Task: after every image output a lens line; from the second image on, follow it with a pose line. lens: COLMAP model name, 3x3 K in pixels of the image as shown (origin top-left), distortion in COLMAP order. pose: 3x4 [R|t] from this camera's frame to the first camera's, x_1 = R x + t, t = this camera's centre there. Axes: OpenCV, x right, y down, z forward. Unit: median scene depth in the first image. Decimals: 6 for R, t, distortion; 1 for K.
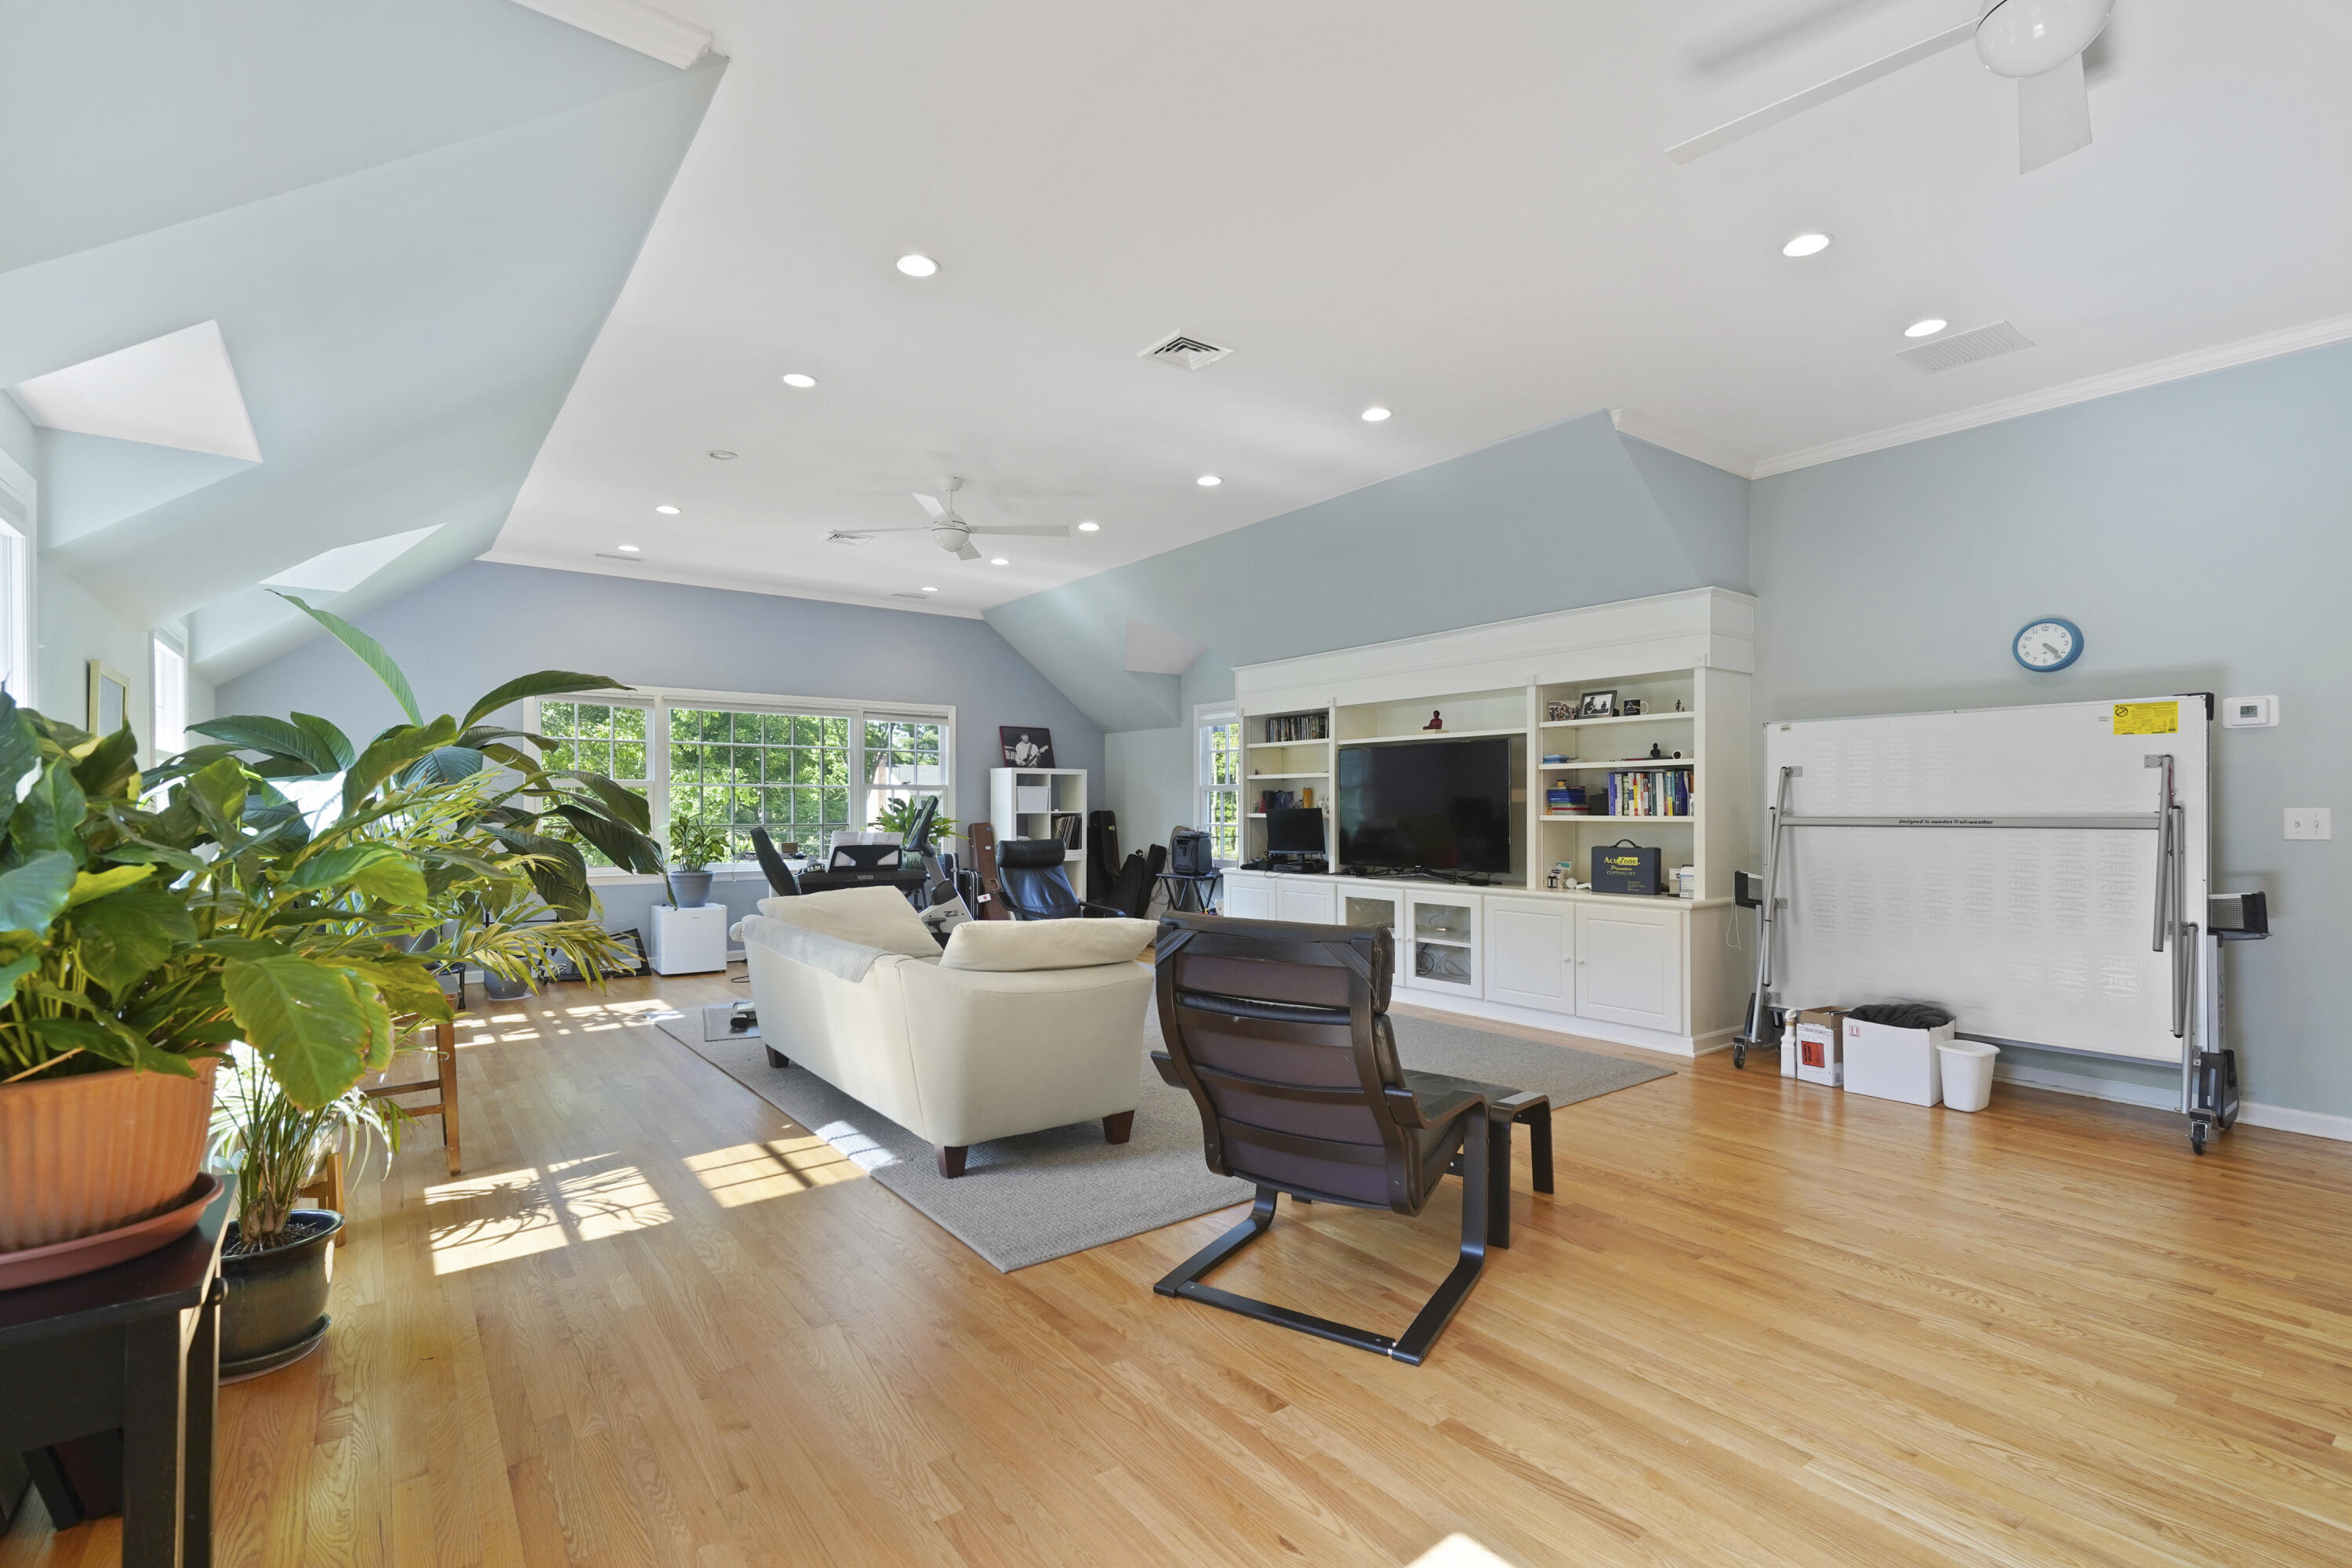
lens RADIAL K [[1052.6, 0, 1181.3], [0, 1052.6, 812.2], [0, 0, 1]] dist [0.000327, -0.000213]
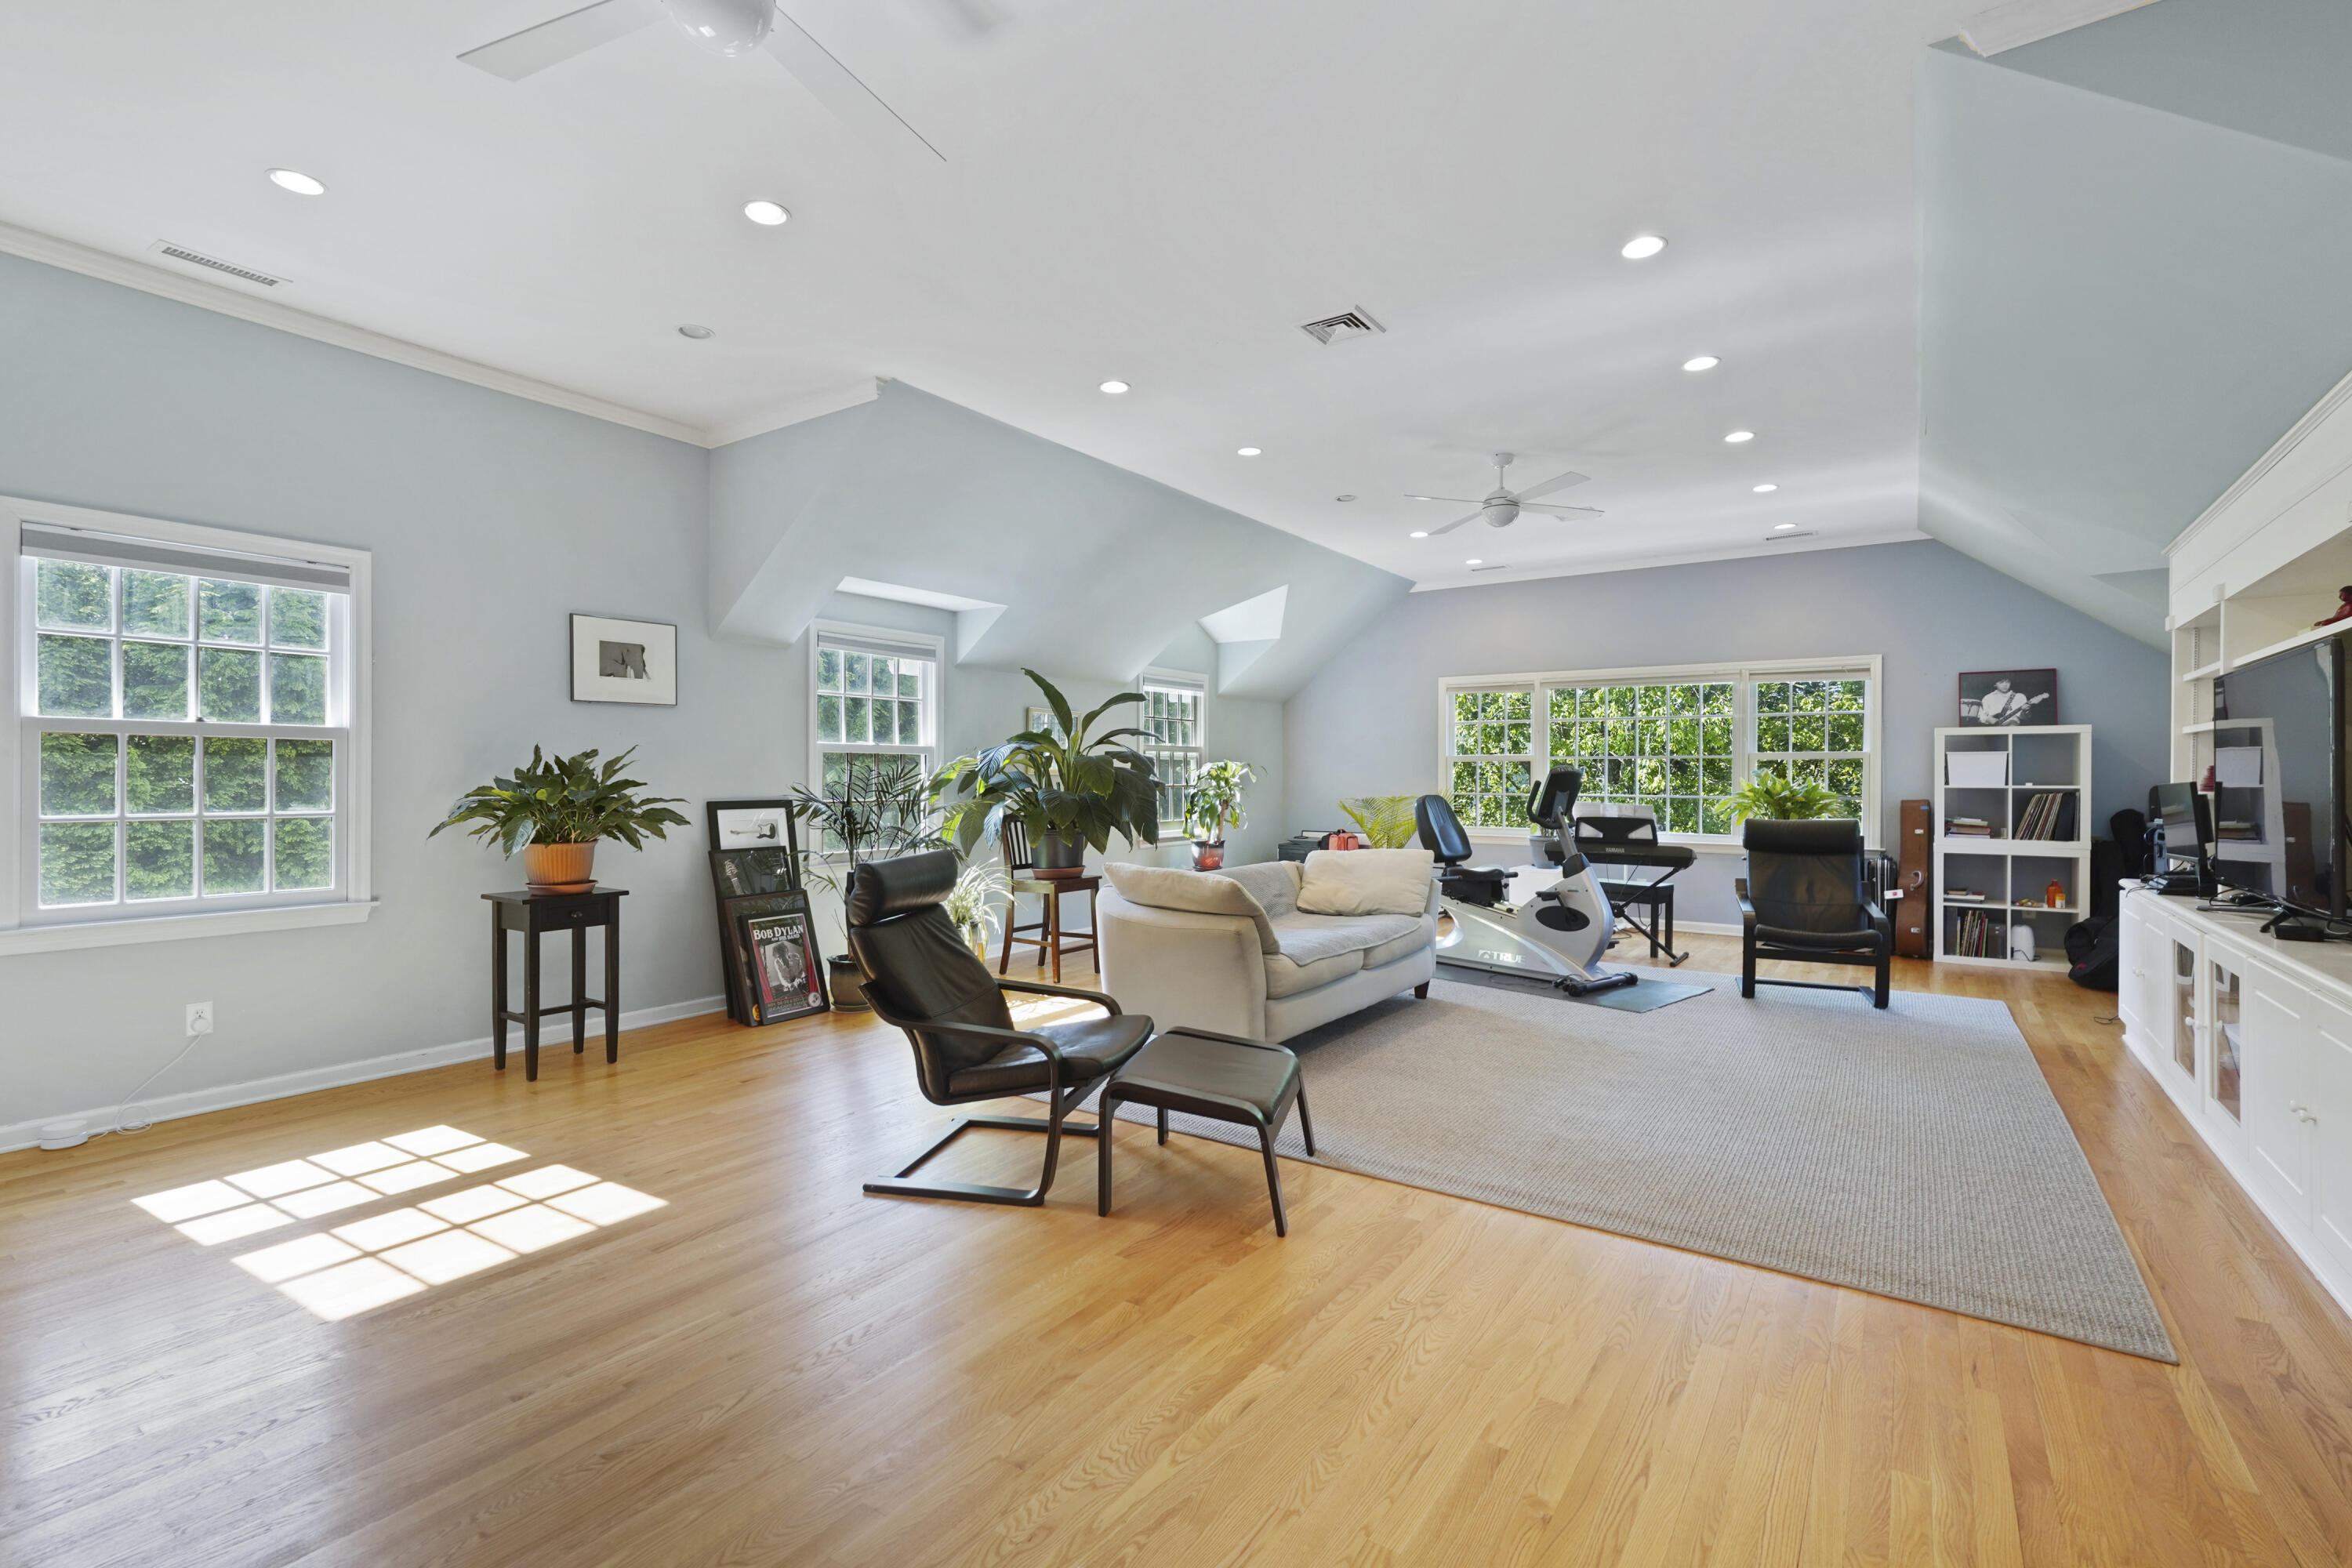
lens RADIAL K [[1082.8, 0, 1177.7], [0, 1082.8, 776.8], [0, 0, 1]] dist [-0.000067, 0.000085]
pose [[0.321569, 0.003587, -0.946879, 0.516597], [-0.007320, 0.999972, 0.001302, -0.004716], [0.946858, 0.006513, 0.321586, 0.285599]]
